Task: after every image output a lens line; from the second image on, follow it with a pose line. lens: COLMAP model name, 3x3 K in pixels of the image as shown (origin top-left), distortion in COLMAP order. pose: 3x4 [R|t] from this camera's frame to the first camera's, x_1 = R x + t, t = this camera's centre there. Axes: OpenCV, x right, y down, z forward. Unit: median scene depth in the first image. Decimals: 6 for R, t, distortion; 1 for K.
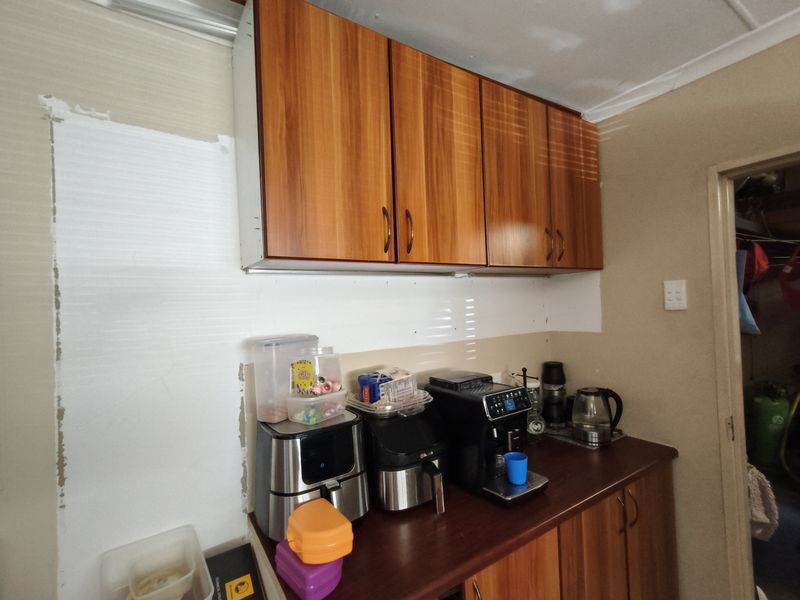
lens RADIAL K [[375.2, 0, 400.0], [0, 375.2, 300.0], [0, 0, 1]] dist [-0.000911, -0.000025]
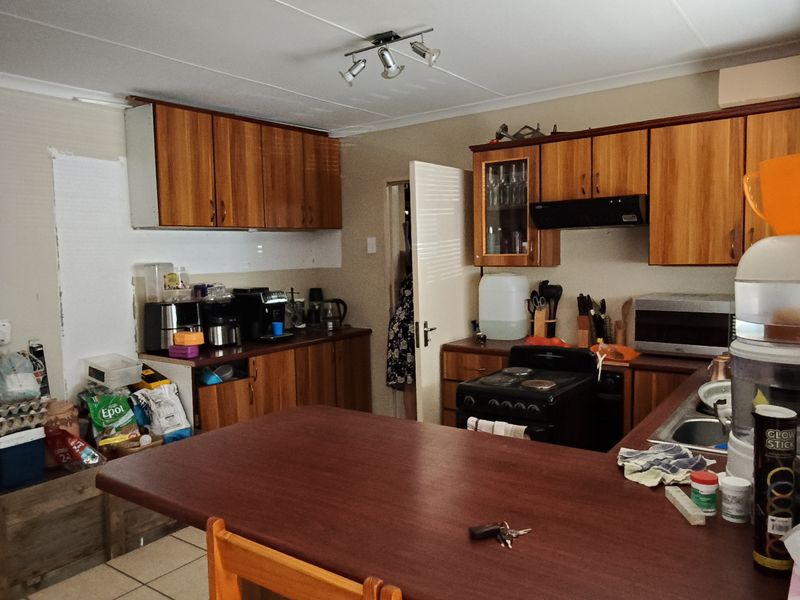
lens RADIAL K [[598.2, 0, 400.0], [0, 598.2, 300.0], [0, 0, 1]] dist [-0.005308, -0.003102]
pose [[0.937558, -0.012495, 0.347605, -0.201776], [-0.017208, 0.996465, 0.082233, 0.012425], [-0.347403, -0.083080, 0.934028, -2.326939]]
